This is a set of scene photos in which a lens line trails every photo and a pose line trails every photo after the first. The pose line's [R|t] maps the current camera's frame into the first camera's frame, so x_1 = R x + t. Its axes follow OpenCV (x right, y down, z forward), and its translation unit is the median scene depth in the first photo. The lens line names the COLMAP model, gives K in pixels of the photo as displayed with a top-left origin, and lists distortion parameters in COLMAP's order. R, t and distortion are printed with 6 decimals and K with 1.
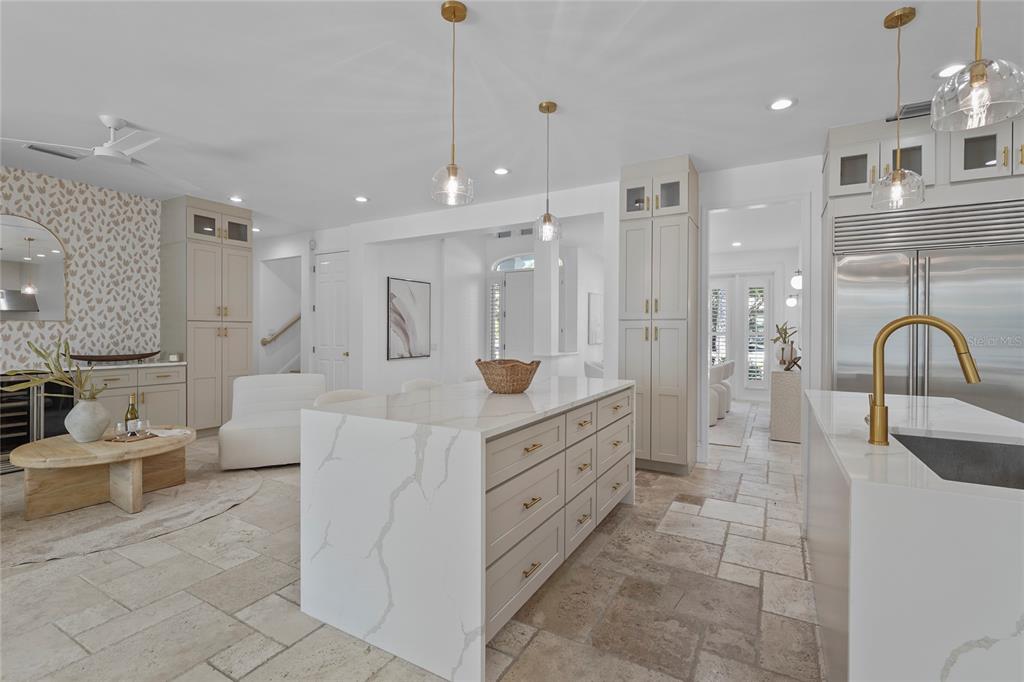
lens RADIAL K [[456.1, 0, 515.5], [0, 456.1, 336.3], [0, 0, 1]] dist [0.000534, -0.000618]
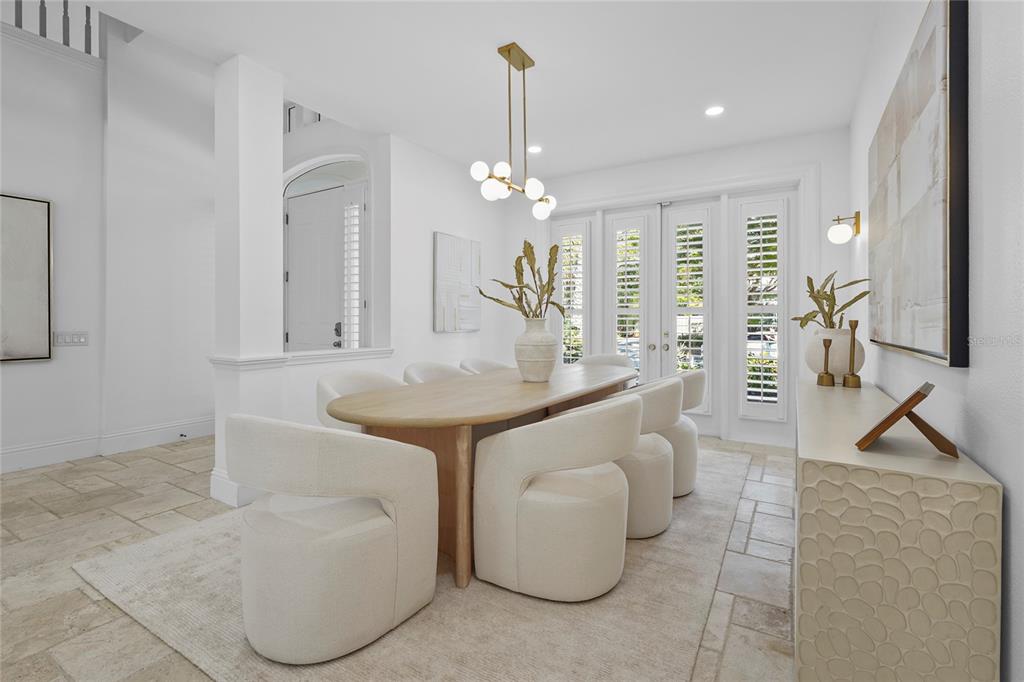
lens RADIAL K [[465.0, 0, 513.9], [0, 465.0, 319.9], [0, 0, 1]] dist [0.000958, -0.000010]
pose [[0.999645, -0.003557, -0.026417, 0.369682], [0.003289, 0.999943, -0.010176, 0.013246], [0.026452, 0.010085, 0.999599, 0.664418]]
